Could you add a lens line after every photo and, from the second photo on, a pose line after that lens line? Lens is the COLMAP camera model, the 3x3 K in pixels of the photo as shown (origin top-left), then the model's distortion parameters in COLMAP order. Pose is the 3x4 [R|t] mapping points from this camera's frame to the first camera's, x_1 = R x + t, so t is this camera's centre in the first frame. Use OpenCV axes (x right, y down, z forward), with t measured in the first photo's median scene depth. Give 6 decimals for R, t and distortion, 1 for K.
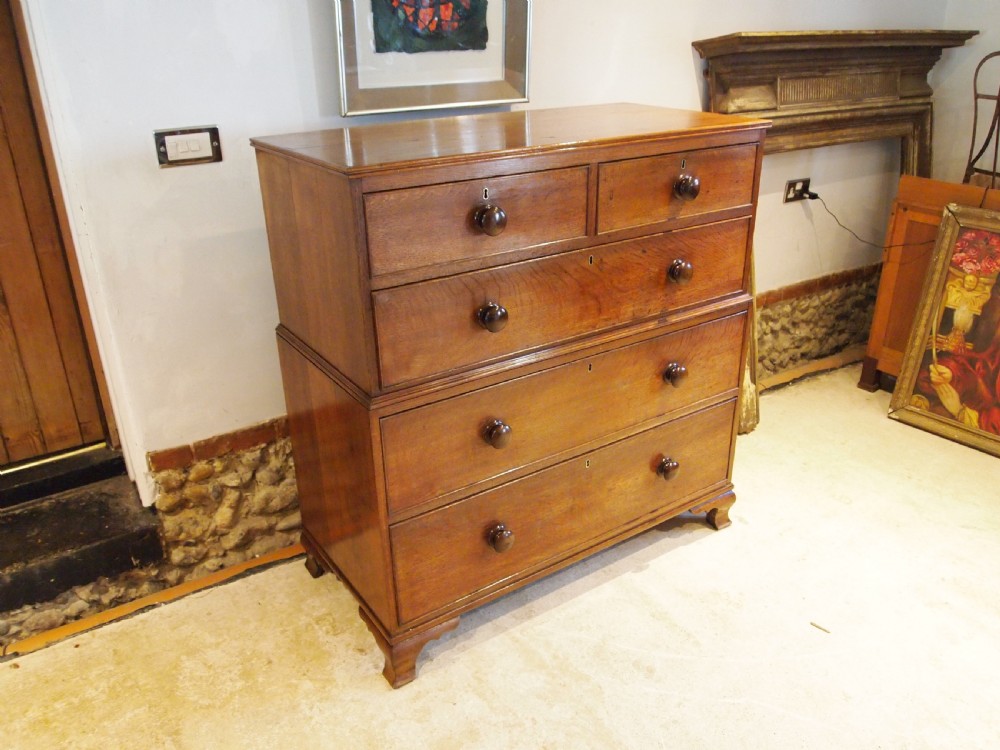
lens RADIAL K [[803.0, 0, 502.1], [0, 803.0, 375.4], [0, 0, 1]] dist [-0.041241, -0.007003]
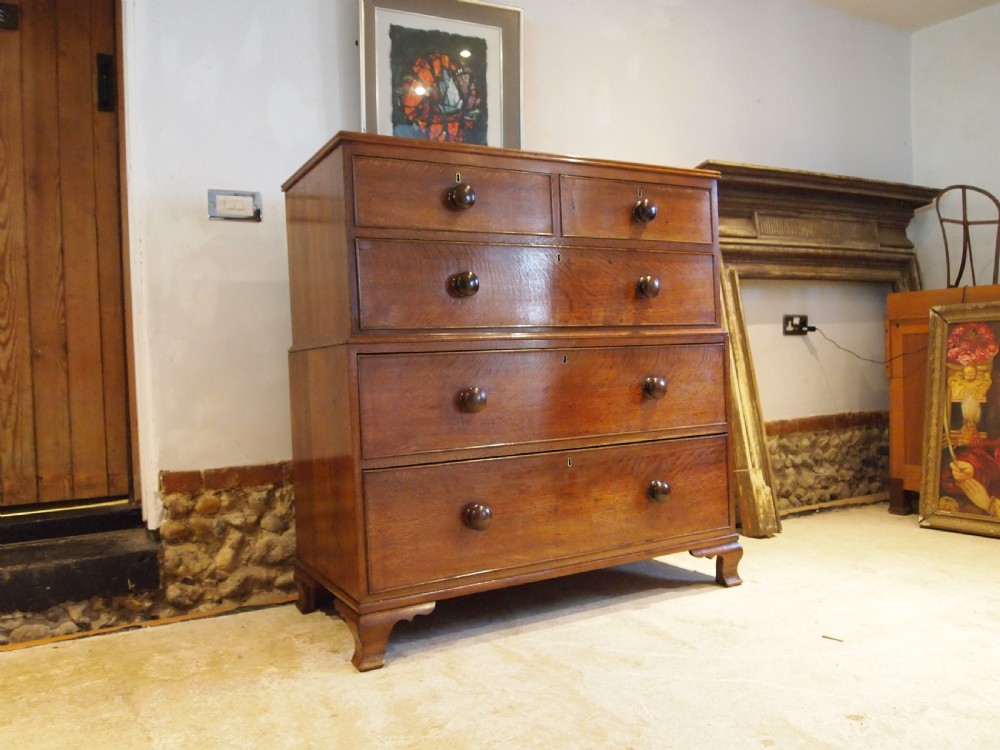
lens RADIAL K [[798.8, 0, 501.5], [0, 798.8, 376.8], [0, 0, 1]] dist [-0.045903, -0.002037]
pose [[0.995391, -0.024882, -0.092613, 0.088707], [-0.013787, 0.918585, -0.394983, 0.311635], [0.094901, 0.394440, 0.914008, 0.016799]]
